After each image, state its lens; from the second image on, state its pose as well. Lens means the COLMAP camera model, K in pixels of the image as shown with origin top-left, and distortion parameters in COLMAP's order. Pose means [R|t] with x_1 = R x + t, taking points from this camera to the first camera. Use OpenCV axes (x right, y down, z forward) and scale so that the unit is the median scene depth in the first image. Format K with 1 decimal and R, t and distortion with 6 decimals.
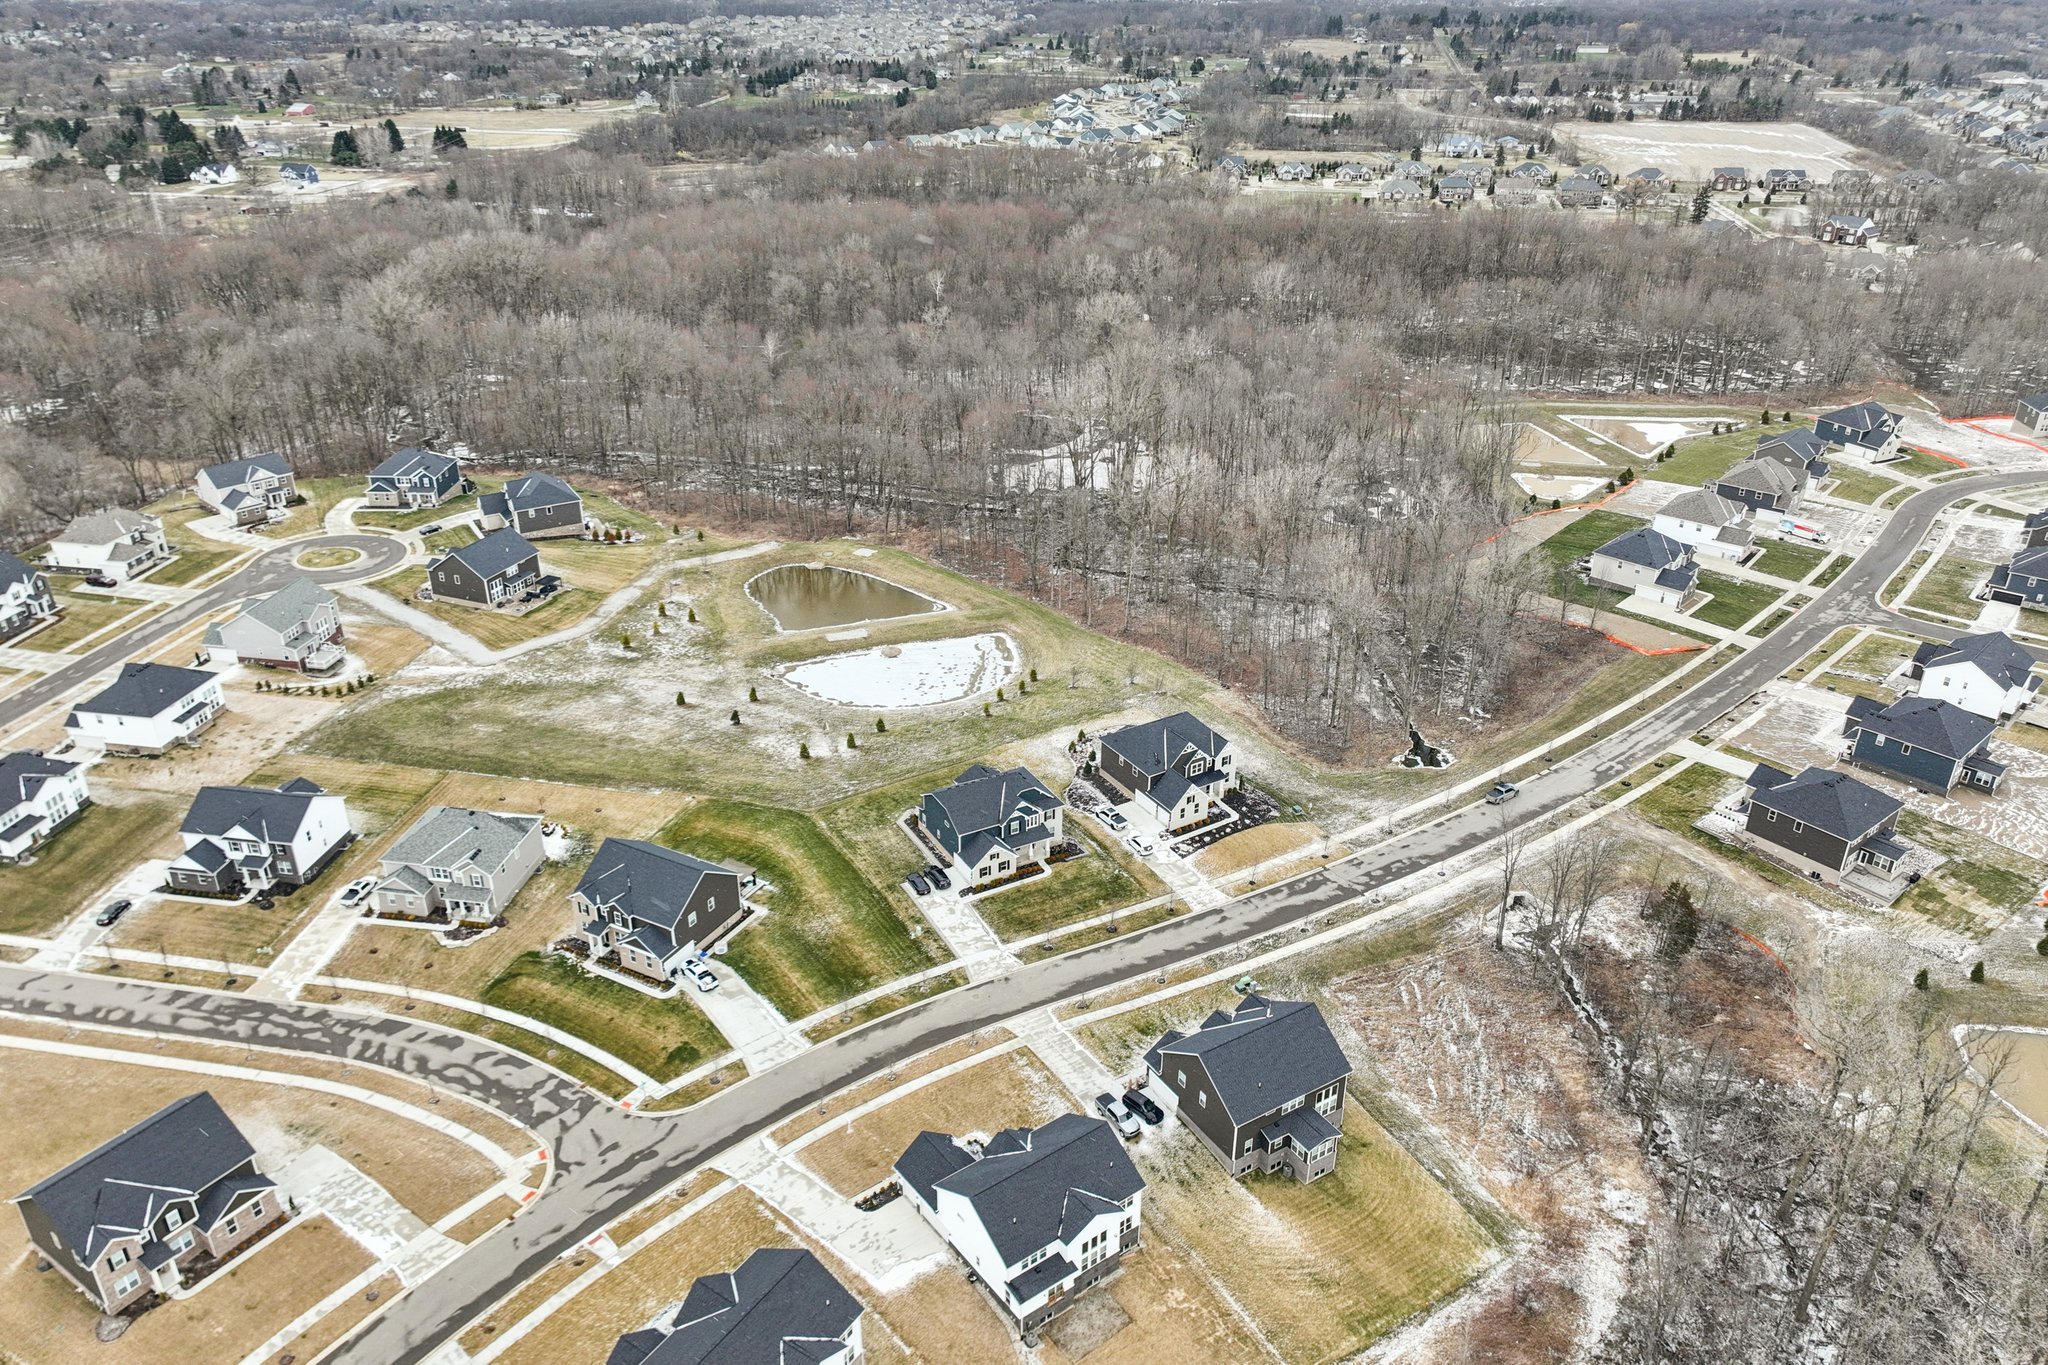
lens RADIAL K [[1466.1, 0, 1028.5], [0, 1466.1, 685.7], [0, 0, 1]] dist [0.008006, 0.000873]
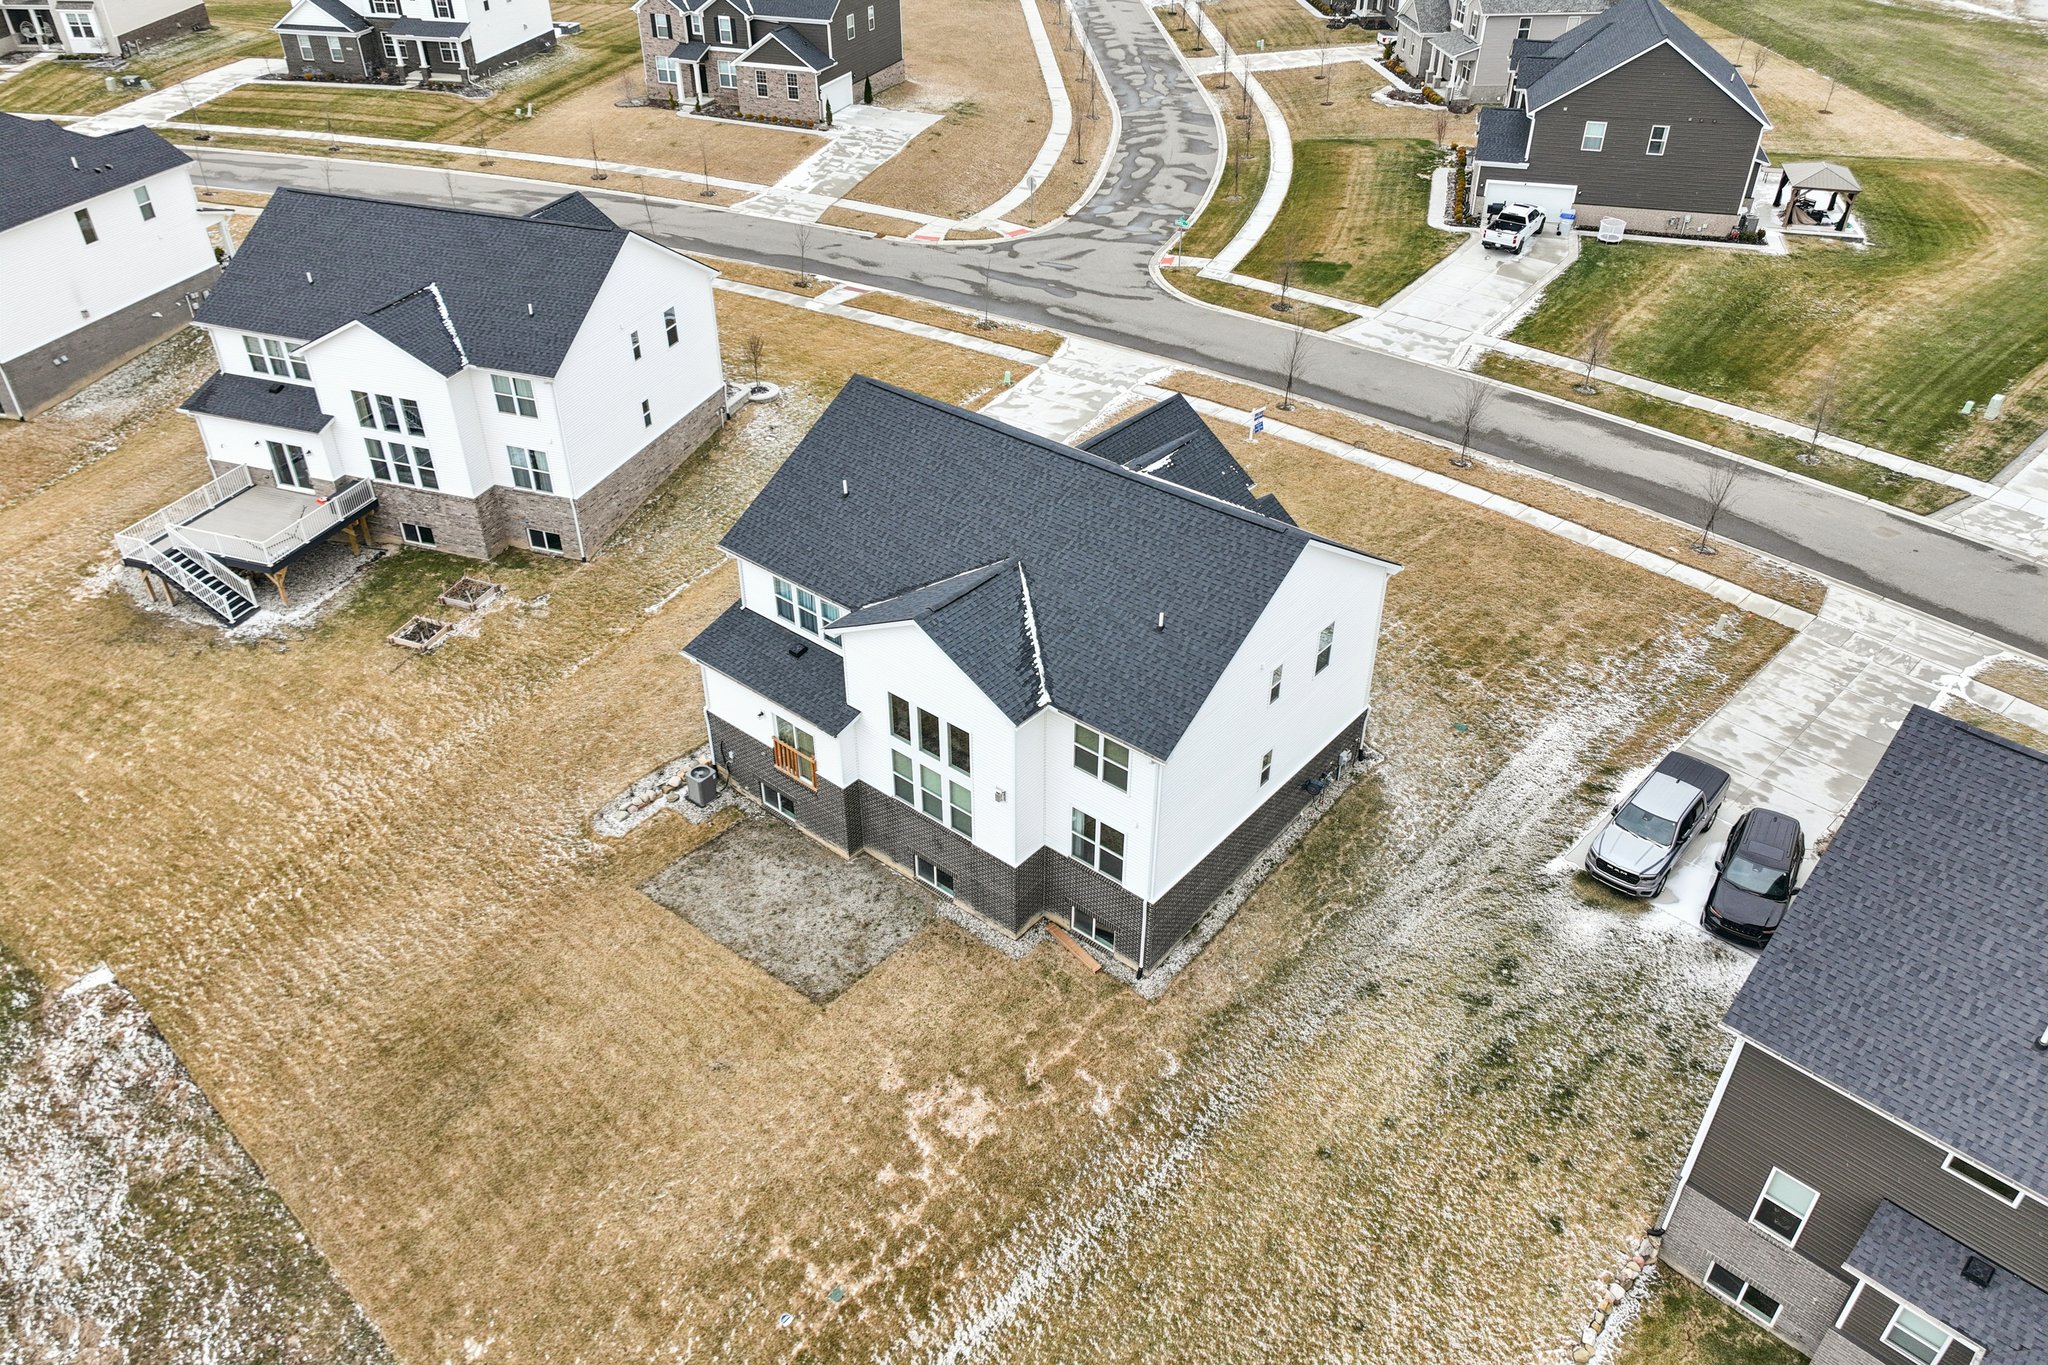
lens RADIAL K [[1450.0, 0, 1022.8], [0, 1450.0, 673.1], [0, 0, 1]] dist [0.003679, 0.011182]
pose [[0.227230, 0.544994, -0.807061, 0.192816], [-0.440394, 0.796664, 0.413980, 0.168889], [0.868574, 0.261356, 0.421038, 0.622796]]
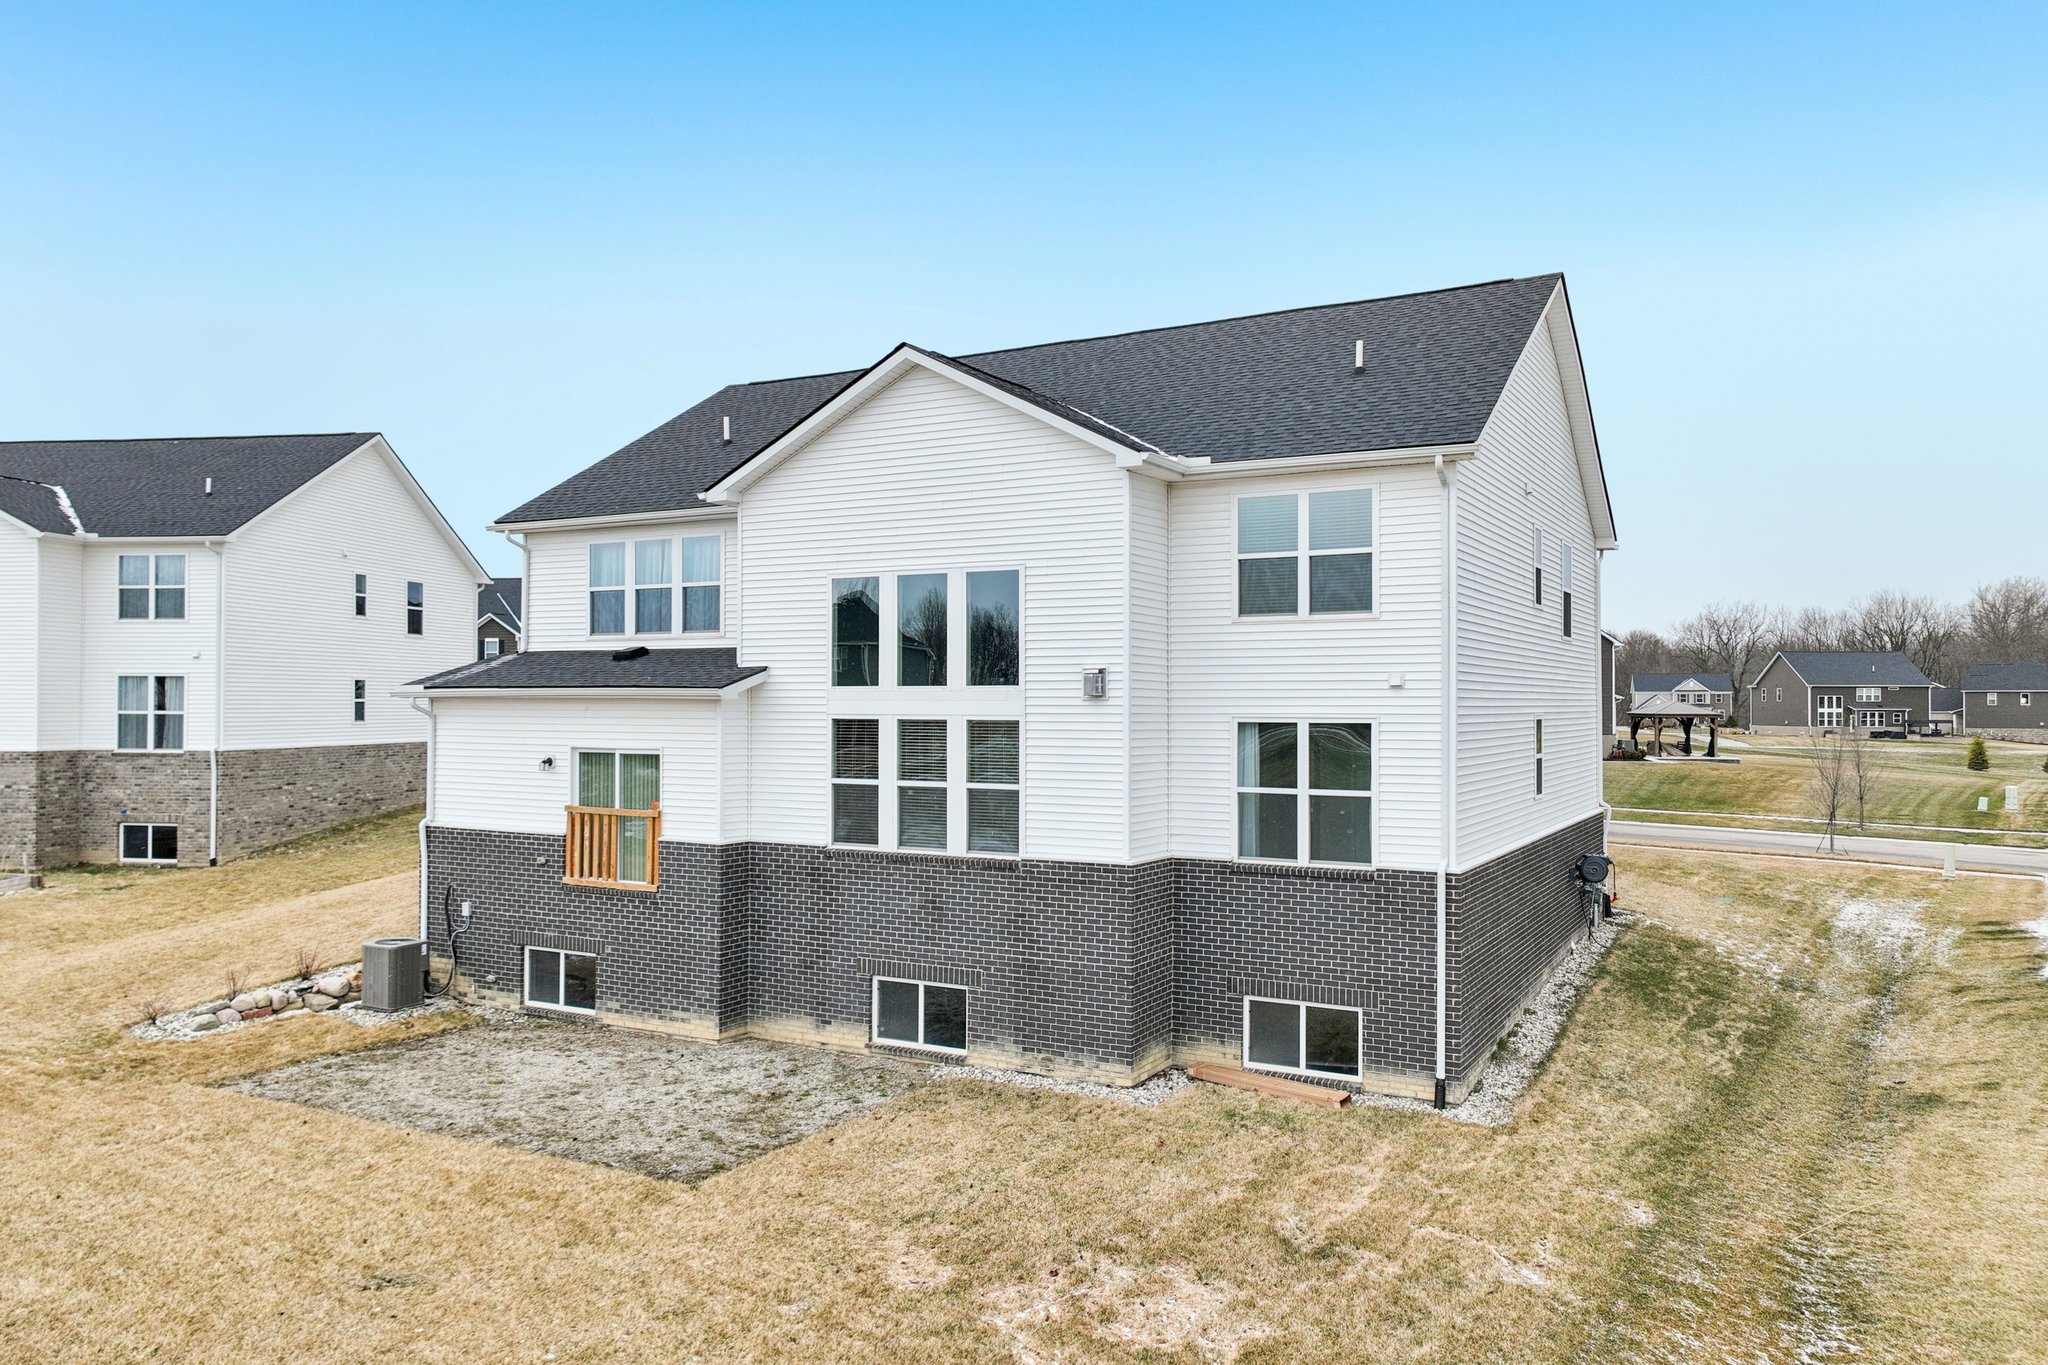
lens RADIAL K [[1466.1, 0, 1028.5], [0, 1466.1, 685.7], [0, 0, 1]] dist [0.008006, 0.000873]
pose [[0.403927, -0.019141, -0.914591, 0.126772], [-0.414425, 0.887473, -0.201603, 0.285794], [0.815533, 0.460462, 0.350542, 0.670967]]
